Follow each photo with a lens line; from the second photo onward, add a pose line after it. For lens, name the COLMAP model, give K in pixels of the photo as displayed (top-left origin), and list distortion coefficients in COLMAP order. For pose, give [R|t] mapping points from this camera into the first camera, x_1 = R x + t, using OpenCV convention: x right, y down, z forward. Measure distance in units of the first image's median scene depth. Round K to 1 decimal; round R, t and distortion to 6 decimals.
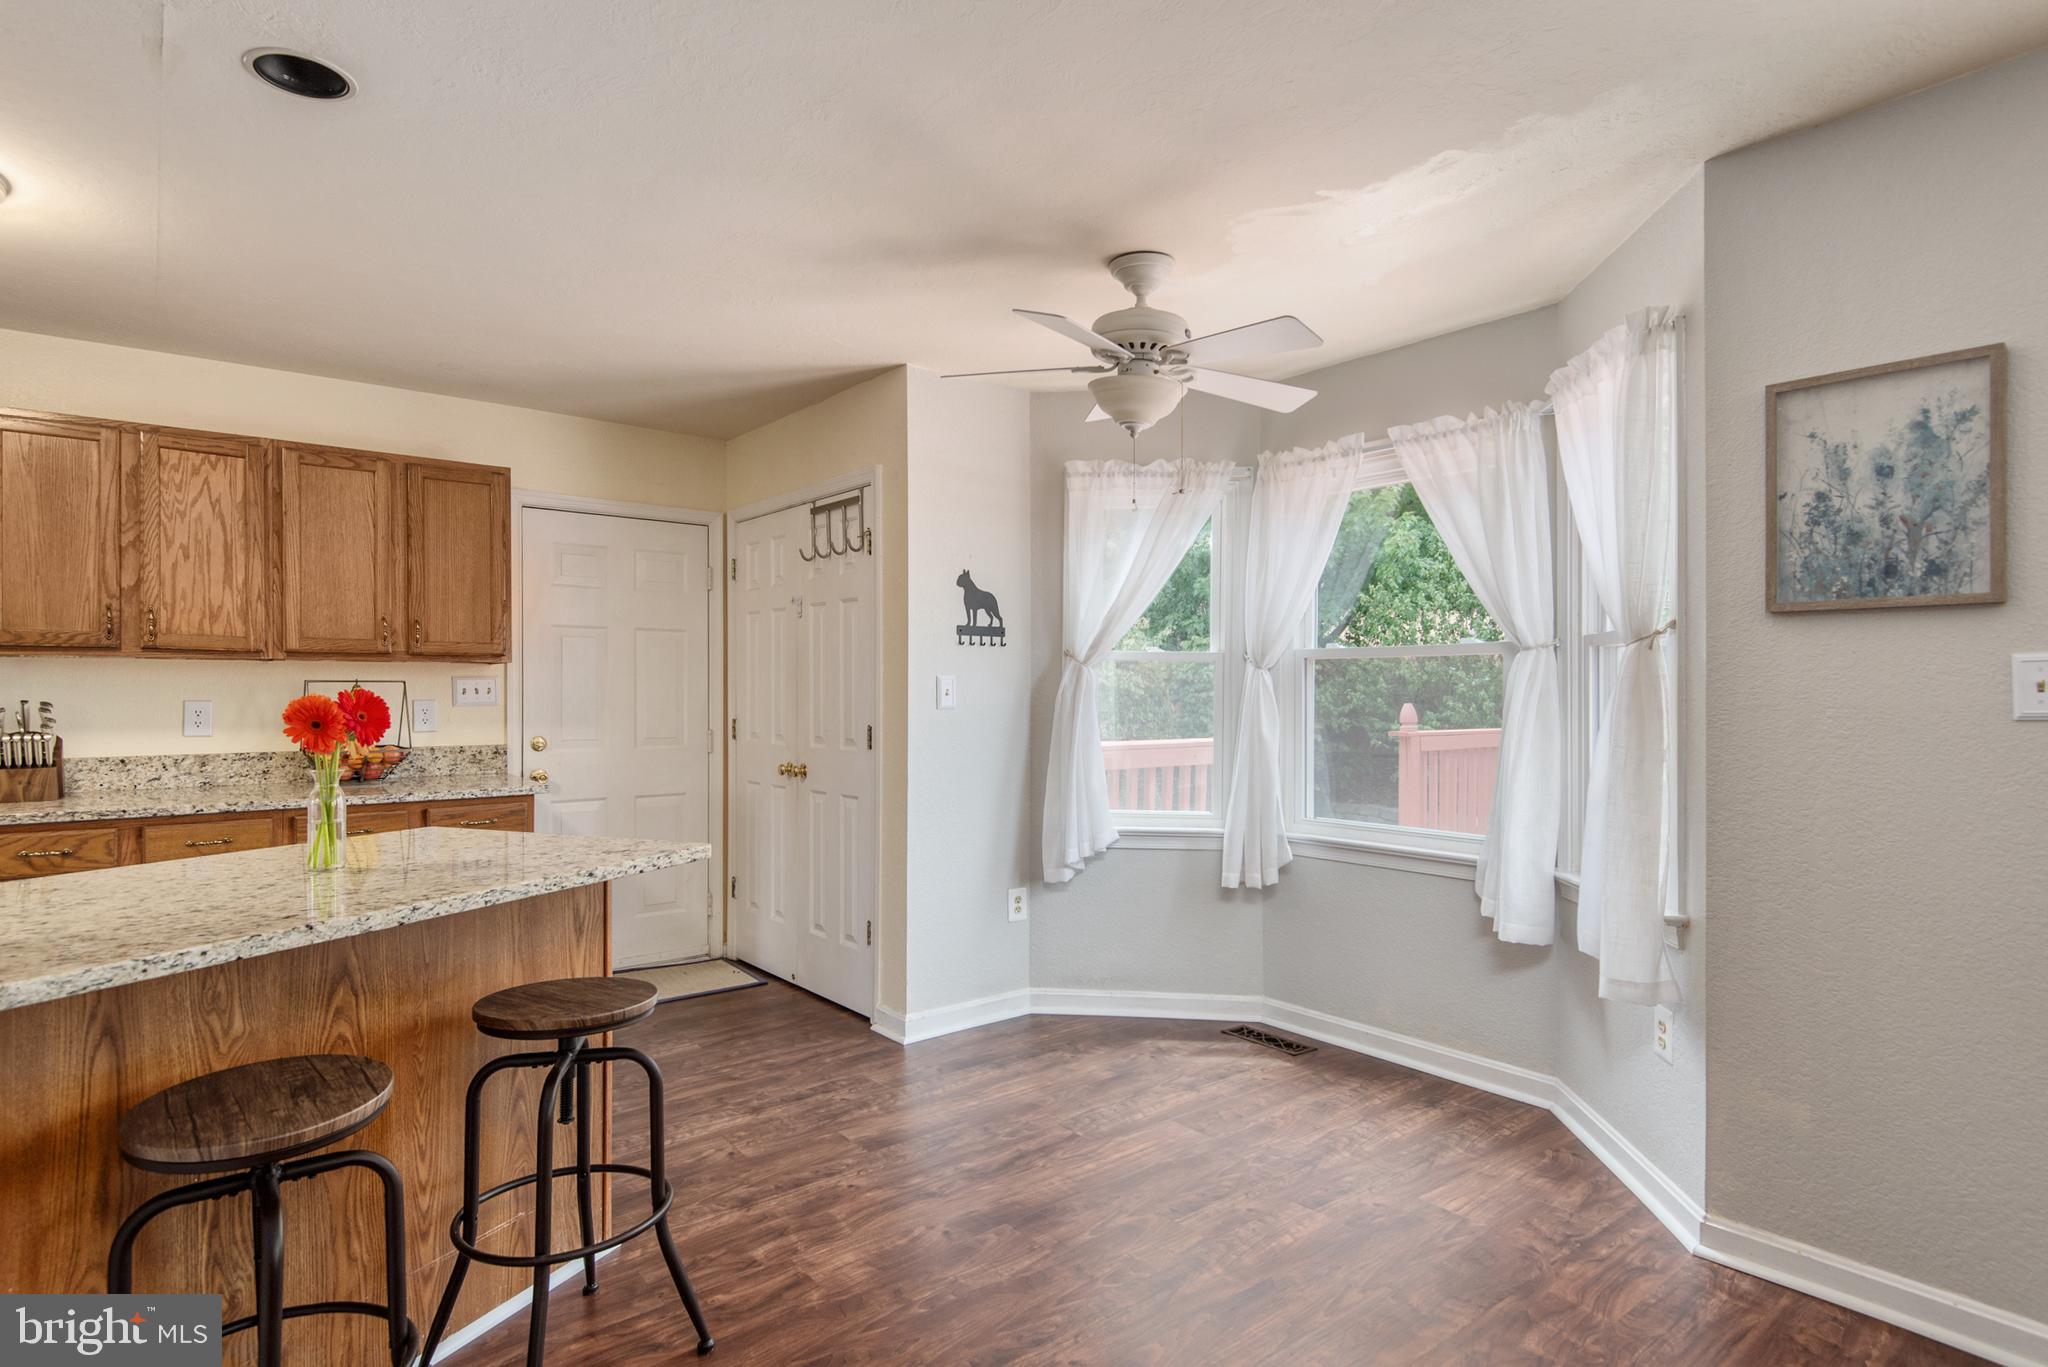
lens RADIAL K [[1099.0, 0, 1013.6], [0, 1099.0, 695.2], [0, 0, 1]] dist [0.033447, -0.018108]
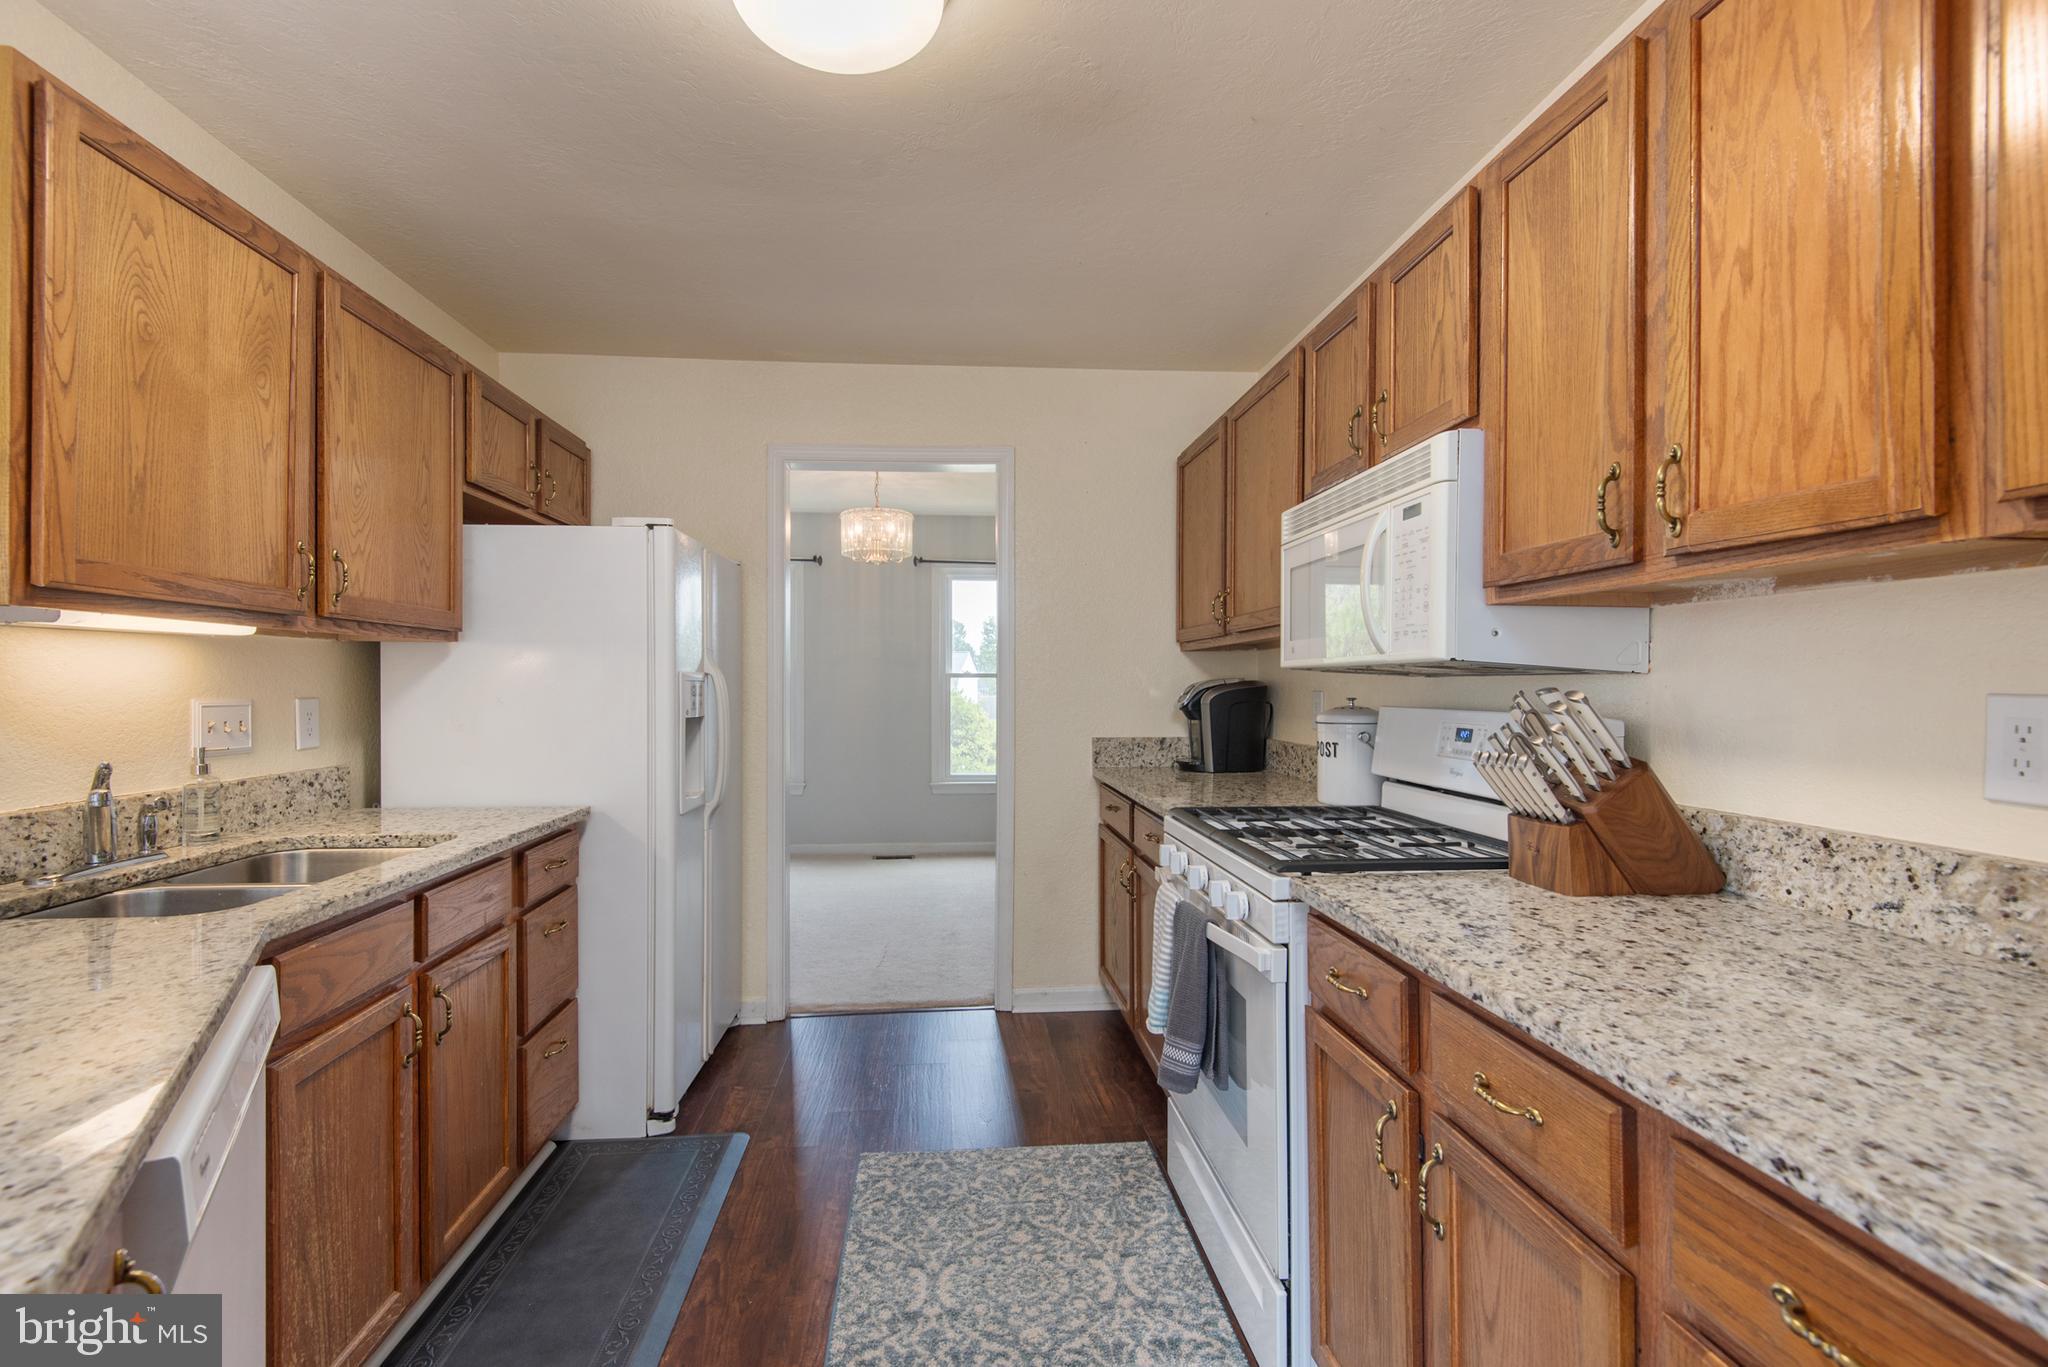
lens RADIAL K [[938.4, 0, 1006.5], [0, 938.4, 689.6], [0, 0, 1]] dist [0.021907, -0.011865]
pose [[-0.559477, 0.005670, -0.828826, -0.354393], [-0.001912, 0.999965, 0.008131, 0.002018], [0.828843, 0.006134, -0.559447, 0.947572]]
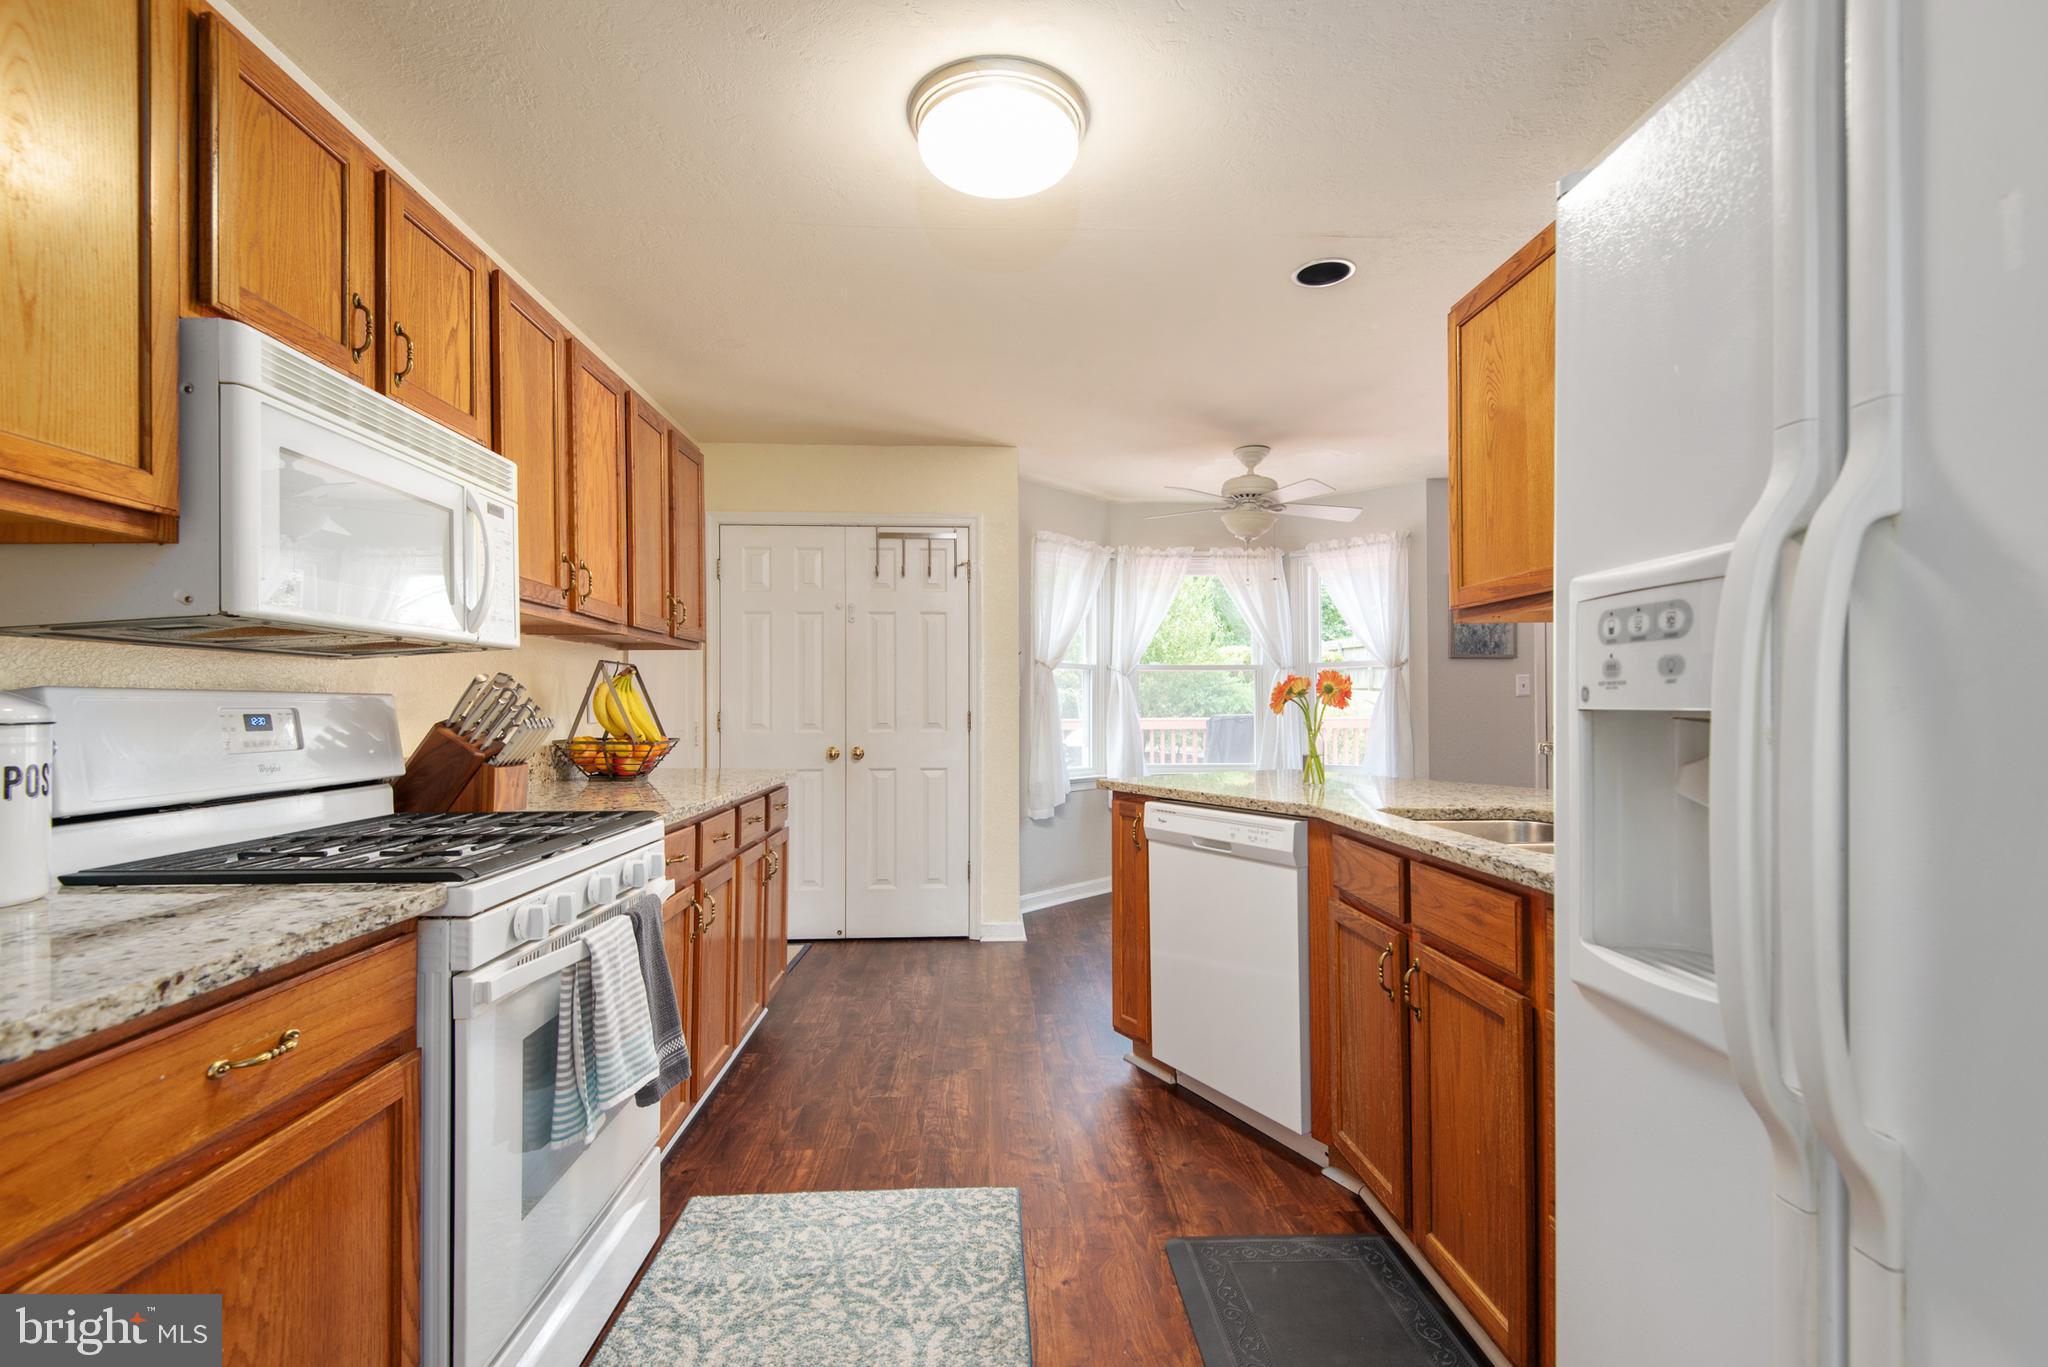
lens RADIAL K [[938.4, 0, 1032.6], [0, 938.4, 693.4], [0, 0, 1]] dist [0.021907, -0.011865]
pose [[0.583279, 0.010234, 0.812208, -1.092729], [0.005845, 0.999842, -0.016795, 0.027361], [-0.812251, 0.014543, 0.583127, 0.318901]]
